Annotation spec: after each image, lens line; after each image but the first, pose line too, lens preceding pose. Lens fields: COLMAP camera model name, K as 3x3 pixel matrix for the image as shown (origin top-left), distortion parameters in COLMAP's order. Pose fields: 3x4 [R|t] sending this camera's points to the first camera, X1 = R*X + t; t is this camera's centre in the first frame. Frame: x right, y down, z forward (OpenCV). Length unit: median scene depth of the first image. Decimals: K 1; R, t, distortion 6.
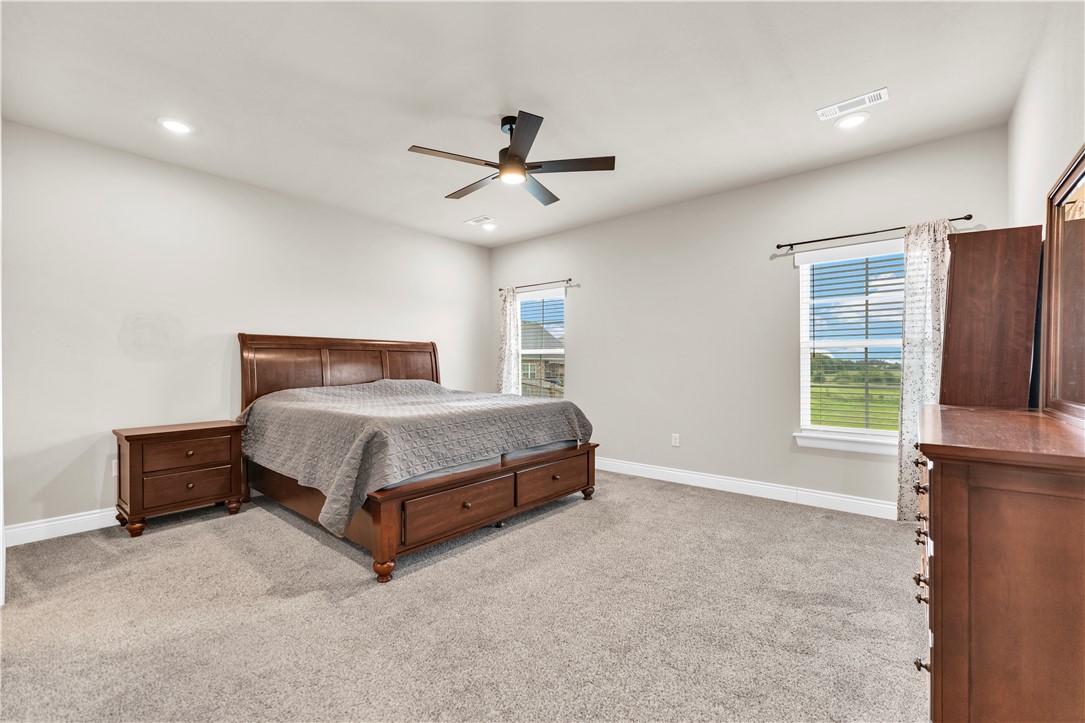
lens RADIAL K [[454.3, 0, 546.8], [0, 454.3, 365.6], [0, 0, 1]] dist [-0.003919, -0.000084]
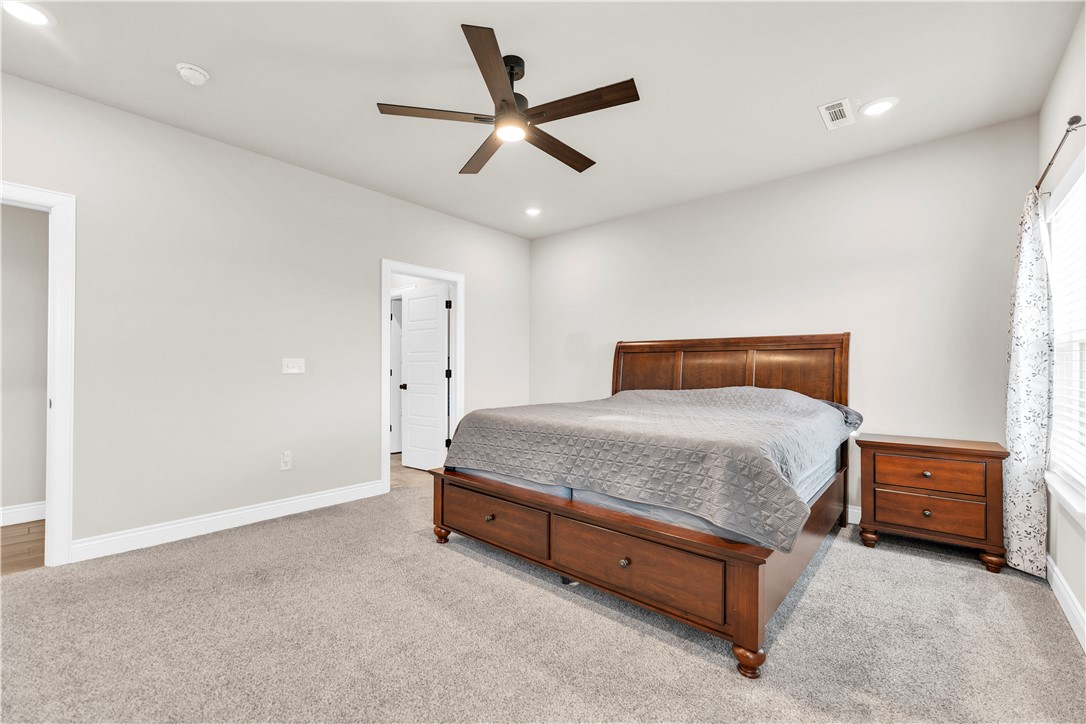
lens RADIAL K [[454.7, 0, 534.0], [0, 454.7, 362.3], [0, 0, 1]] dist [-0.003919, -0.000084]
pose [[-0.042386, -0.010359, -0.999048, 0.606766], [-0.006215, 0.999930, -0.010104, -0.002119], [0.999082, 0.005781, -0.042447, 0.906912]]
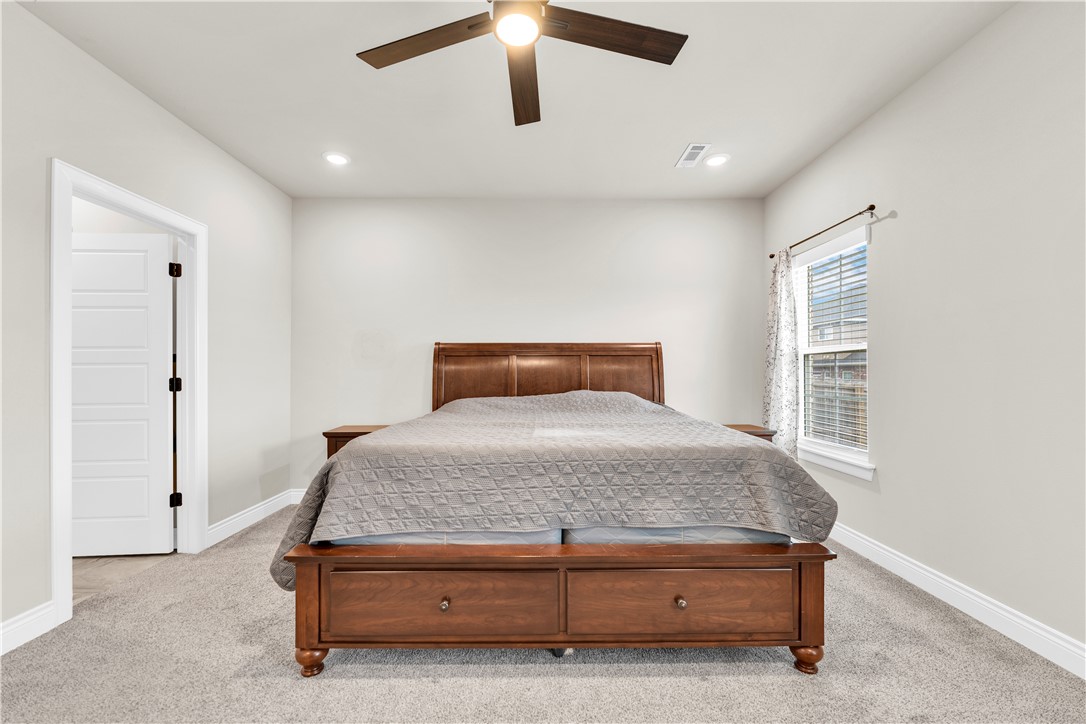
lens RADIAL K [[454.7, 0, 538.3], [0, 454.7, 367.6], [0, 0, 1]] dist [-0.003919, -0.000084]
pose [[0.642396, -0.010139, -0.766306, 0.299517], [-0.000095, 0.999911, -0.013310, -0.000171], [0.766373, 0.008623, 0.642338, 0.564756]]
